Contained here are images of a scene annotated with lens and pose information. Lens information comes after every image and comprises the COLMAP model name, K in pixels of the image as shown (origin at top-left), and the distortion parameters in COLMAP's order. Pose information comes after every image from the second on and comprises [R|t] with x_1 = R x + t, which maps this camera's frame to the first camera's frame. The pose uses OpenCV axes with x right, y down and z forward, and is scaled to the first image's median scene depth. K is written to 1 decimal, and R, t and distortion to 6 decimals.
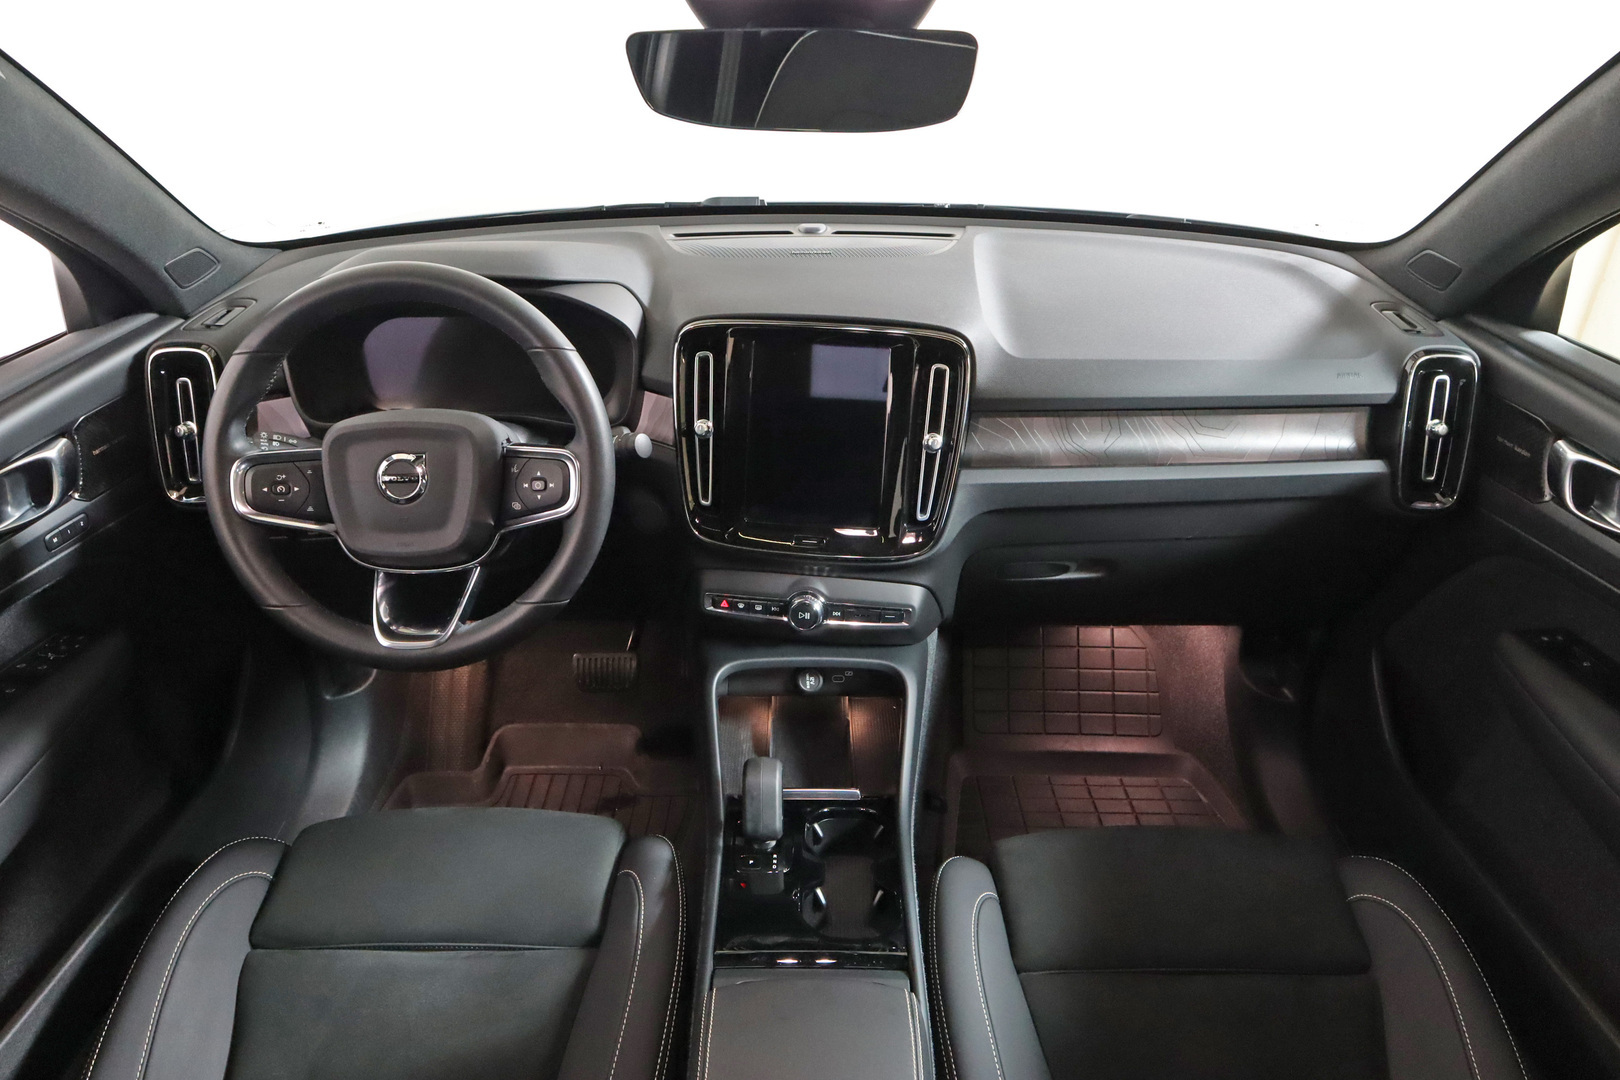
lens RADIAL K [[1096.2, 0, 810.0], [0, 1096.2, 540.0], [0, 0, 1]] dist [0.001606, -0.000222]
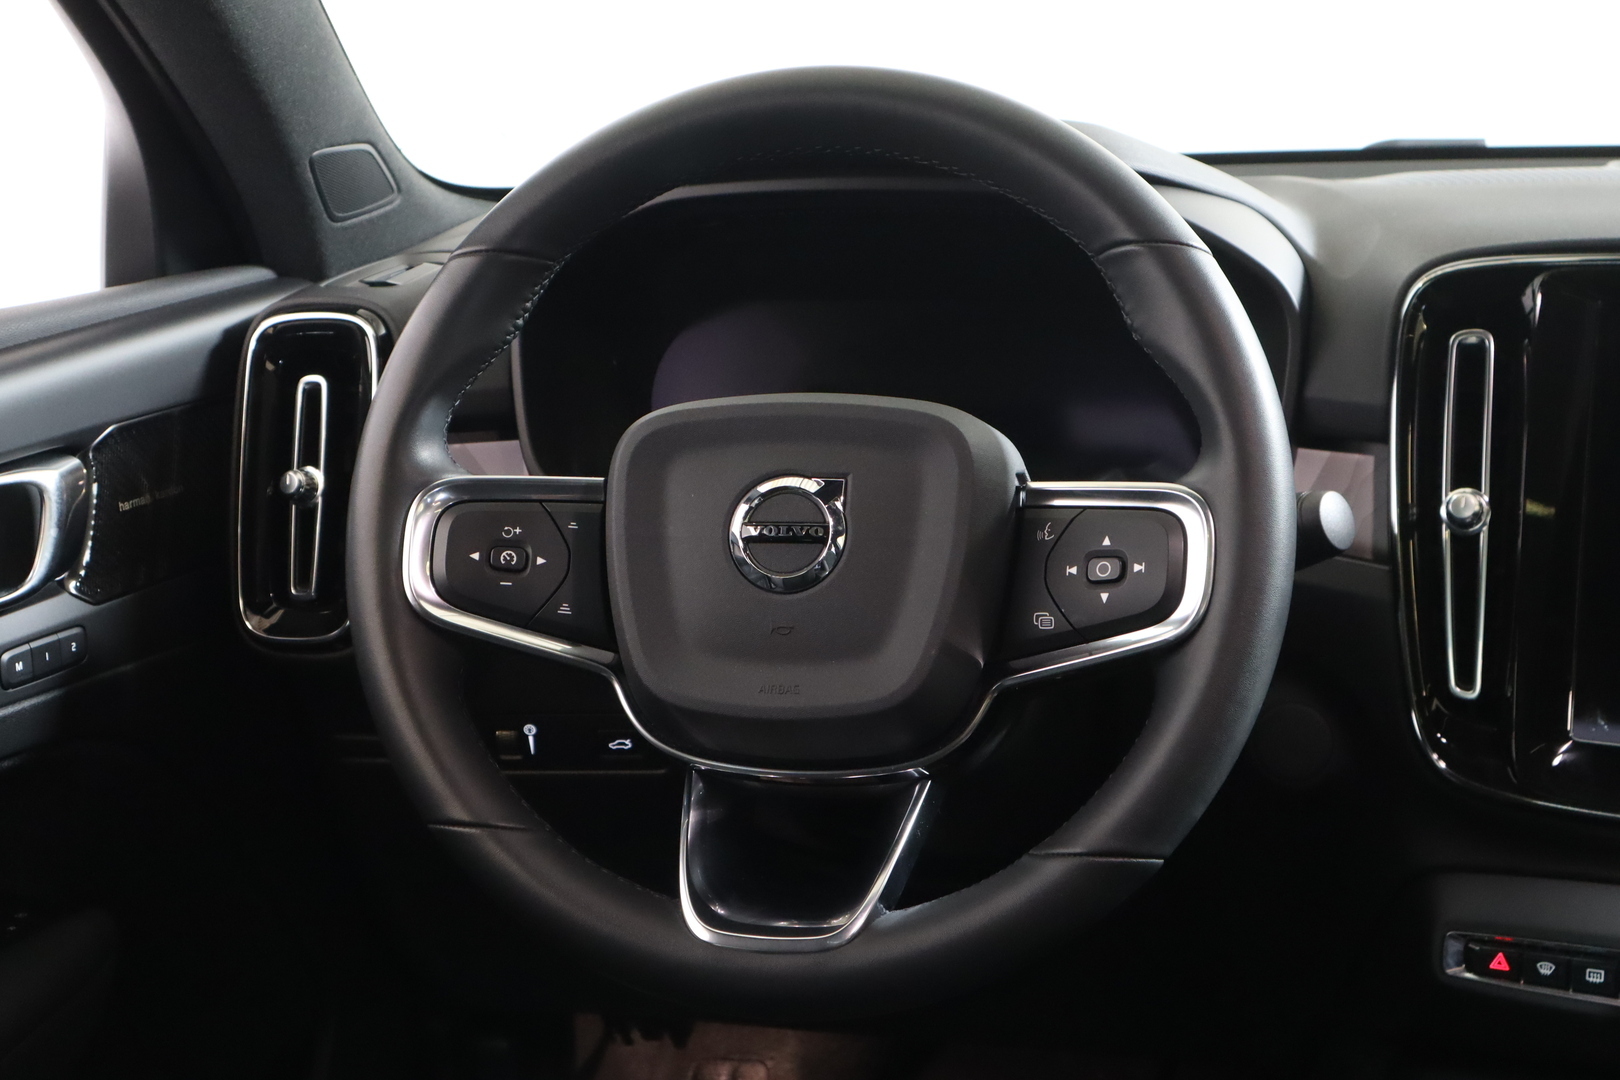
lens RADIAL K [[2157.5, 0, 810.0], [0, 2157.5, 540.0], [0, 0, 1]] dist [-0.012632, -0.025101]
pose [[0.974268, 0.023357, -0.224181, -0.171516], [-0.083737, 0.960937, -0.263795, 0.156485], [0.209262, 0.275779, 0.938166, 0.219723]]
